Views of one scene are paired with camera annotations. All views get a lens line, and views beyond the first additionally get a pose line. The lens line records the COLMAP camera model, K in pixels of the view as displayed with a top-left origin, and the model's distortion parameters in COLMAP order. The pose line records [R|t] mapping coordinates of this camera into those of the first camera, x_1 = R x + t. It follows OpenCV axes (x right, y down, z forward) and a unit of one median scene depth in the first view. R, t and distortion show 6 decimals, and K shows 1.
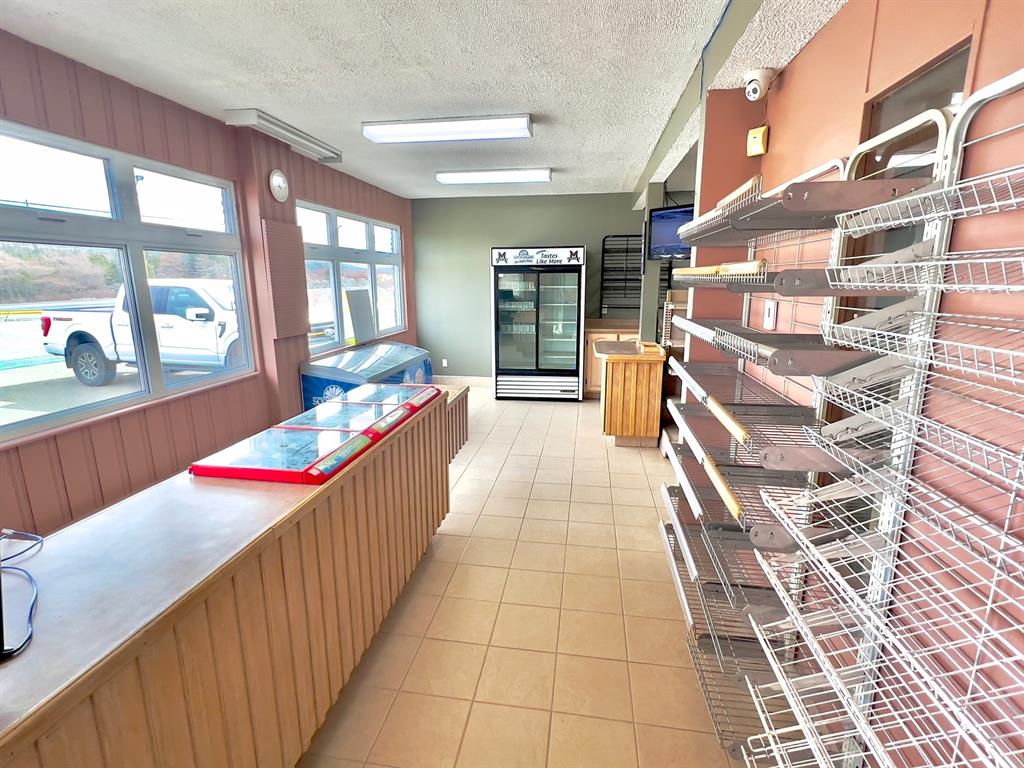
lens RADIAL K [[494.7, 0, 513.0], [0, 494.7, 383.1], [0, 0, 1]] dist [0.001783, 0.000243]
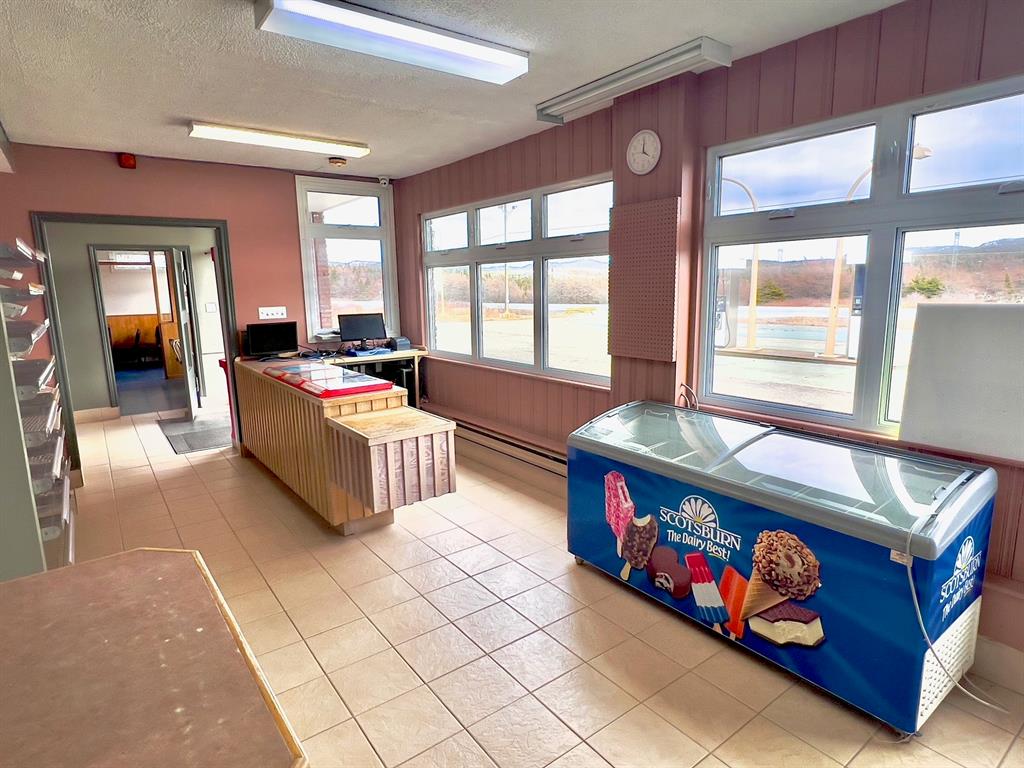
lens RADIAL K [[566.5, 0, 516.0], [0, 566.5, 383.3], [0, 0, 1]] dist [0.000918, -0.000081]
pose [[-0.705133, 0.133070, -0.696477, 0.329316], [-0.132136, 0.940368, 0.313446, -0.369357], [0.696655, 0.313051, -0.645501, 1.772542]]
